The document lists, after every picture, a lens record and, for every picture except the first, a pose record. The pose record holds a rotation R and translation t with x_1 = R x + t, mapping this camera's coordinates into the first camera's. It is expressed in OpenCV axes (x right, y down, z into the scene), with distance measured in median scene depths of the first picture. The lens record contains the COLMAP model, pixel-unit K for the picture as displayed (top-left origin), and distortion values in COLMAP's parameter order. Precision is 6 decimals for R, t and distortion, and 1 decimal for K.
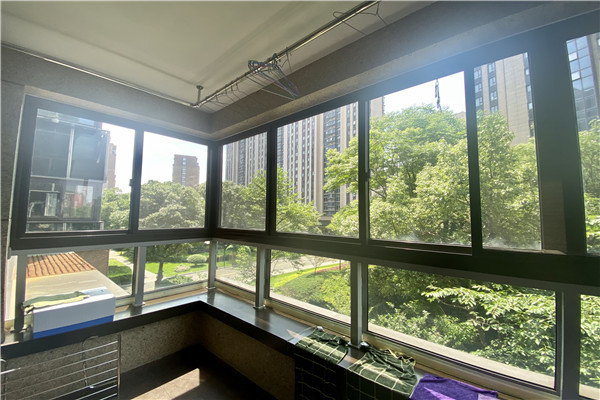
lens RADIAL K [[243.7, 0, 300.0], [0, 243.7, 200.0], [0, 0, 1]] dist [-0.000532, -0.000053]
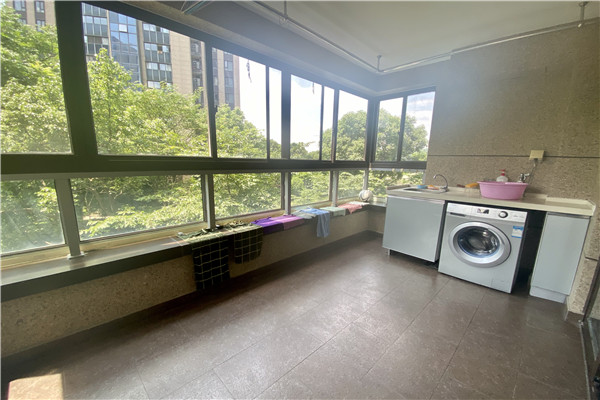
lens RADIAL K [[243.7, 0, 300.0], [0, 243.7, 200.0], [0, 0, 1]] dist [-0.000532, -0.000053]
pose [[0.069231, -0.164895, 0.983878, -0.980936], [-0.079769, 0.982172, 0.170222, 0.097457], [-0.994406, -0.090267, 0.054843, 0.325329]]
